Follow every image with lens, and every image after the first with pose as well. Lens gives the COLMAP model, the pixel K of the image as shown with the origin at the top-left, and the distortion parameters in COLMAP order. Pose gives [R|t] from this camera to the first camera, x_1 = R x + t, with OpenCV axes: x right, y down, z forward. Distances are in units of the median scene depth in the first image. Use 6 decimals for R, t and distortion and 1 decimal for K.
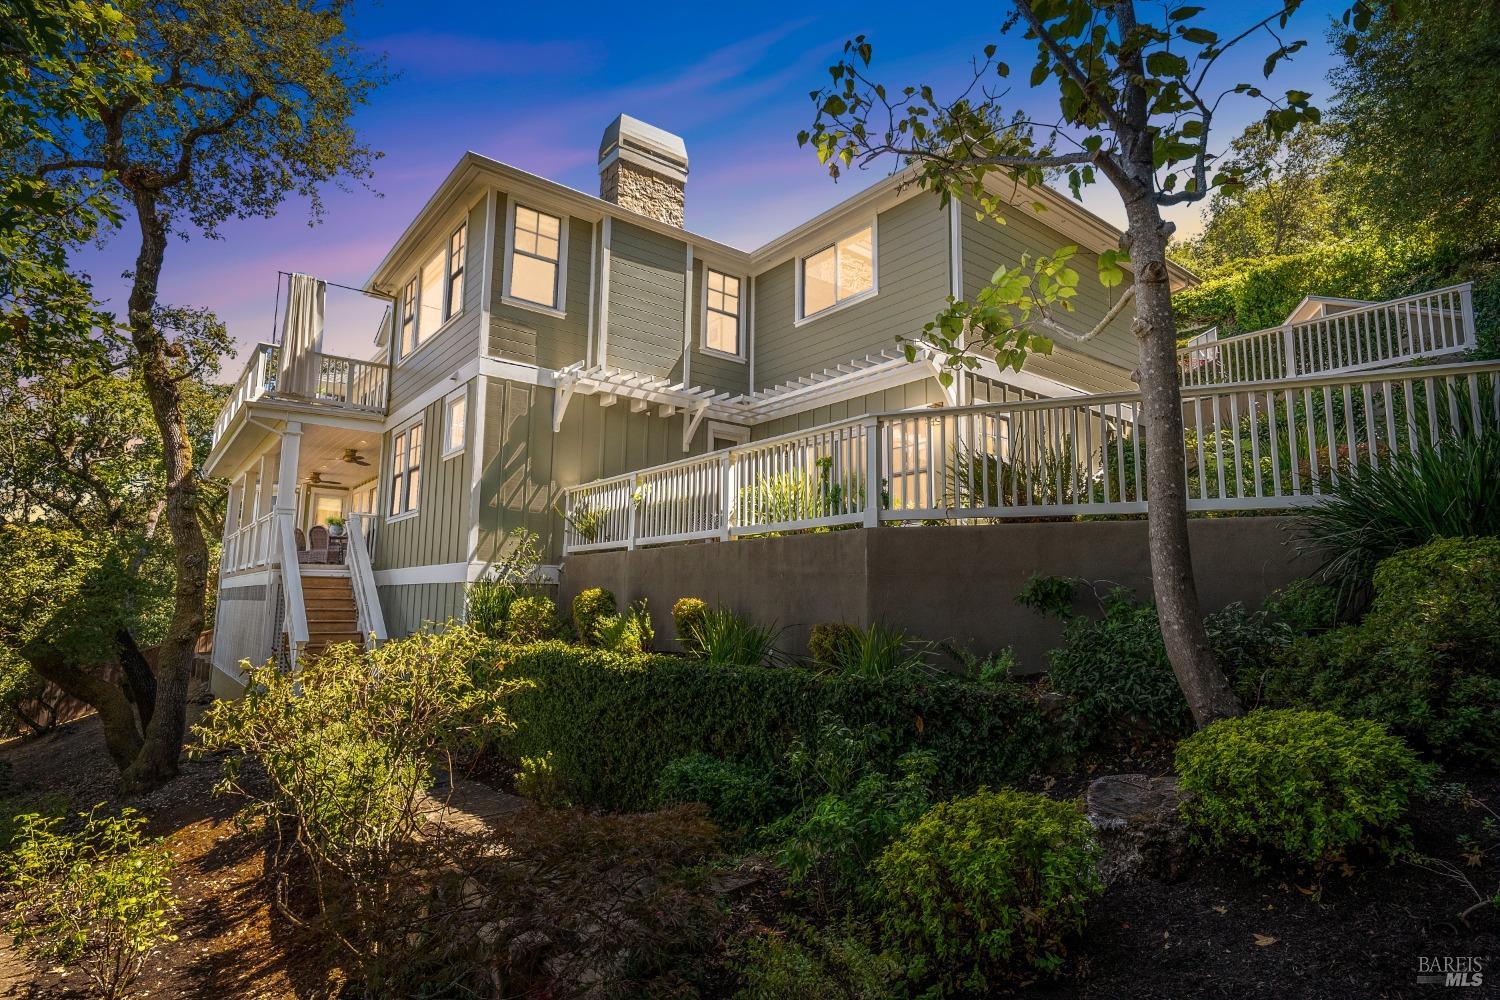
lens RADIAL K [[801.8, 0, 750.0], [0, 801.8, 500.0], [0, 0, 1]] dist [0.000713, 0.000012]
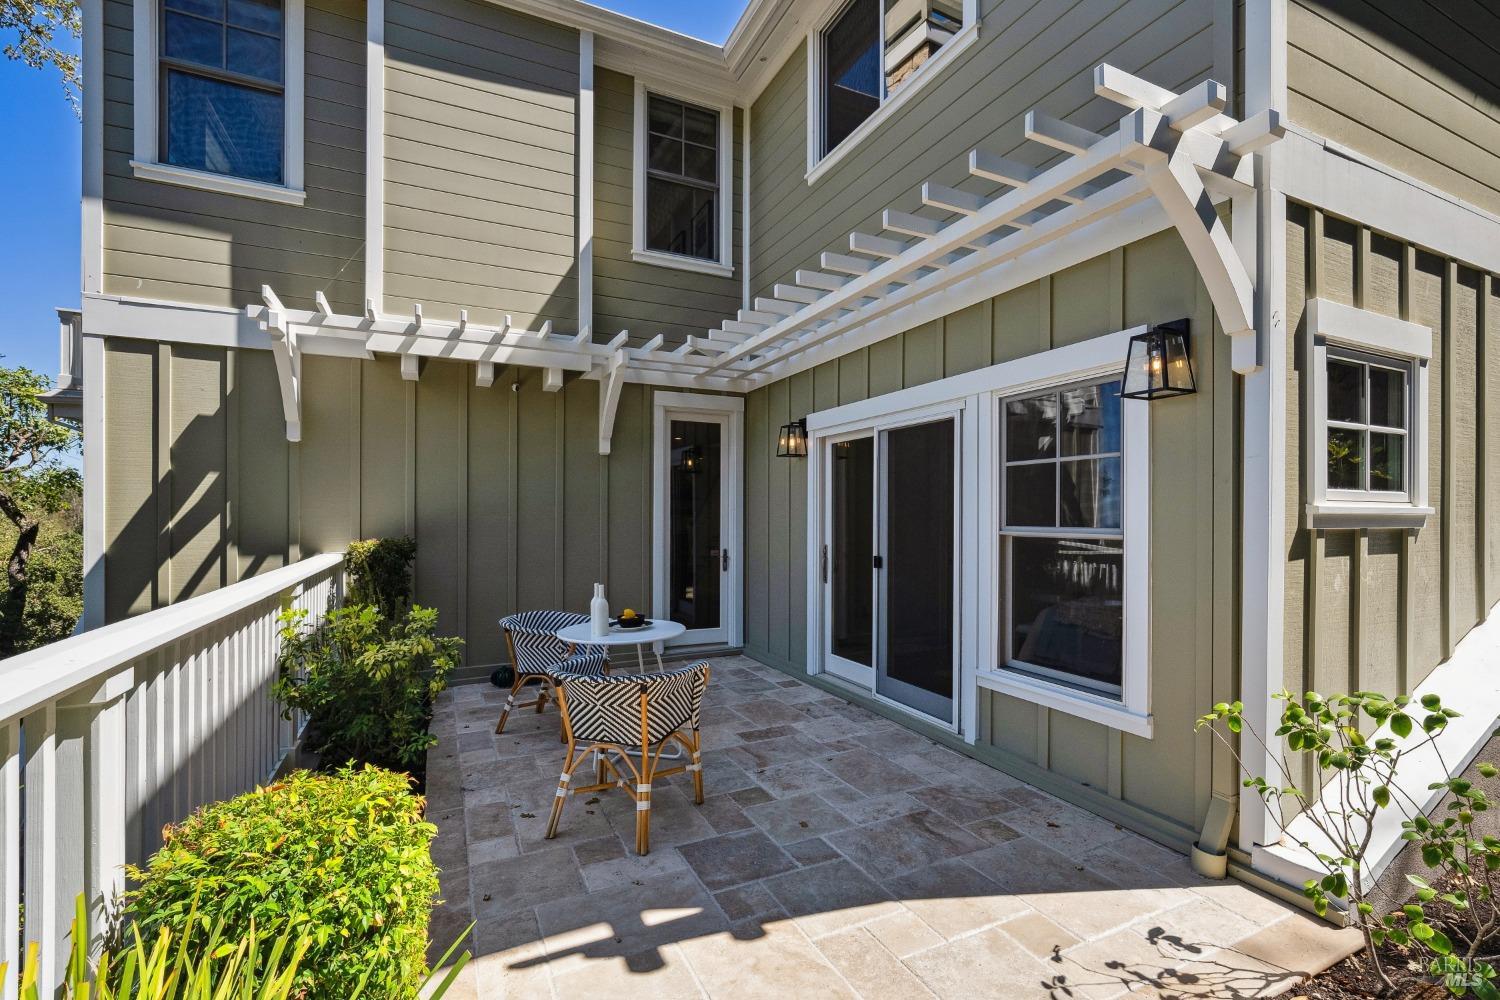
lens RADIAL K [[672.7, 0, 758.3], [0, 672.7, 501.9], [0, 0, 1]] dist [-0.000963, 0.000572]
pose [[0.976091, -0.017868, -0.216628, 0.121416], [0.043316, 0.992616, 0.113305, -0.080394], [0.213004, -0.119979, 0.969657, 0.626615]]
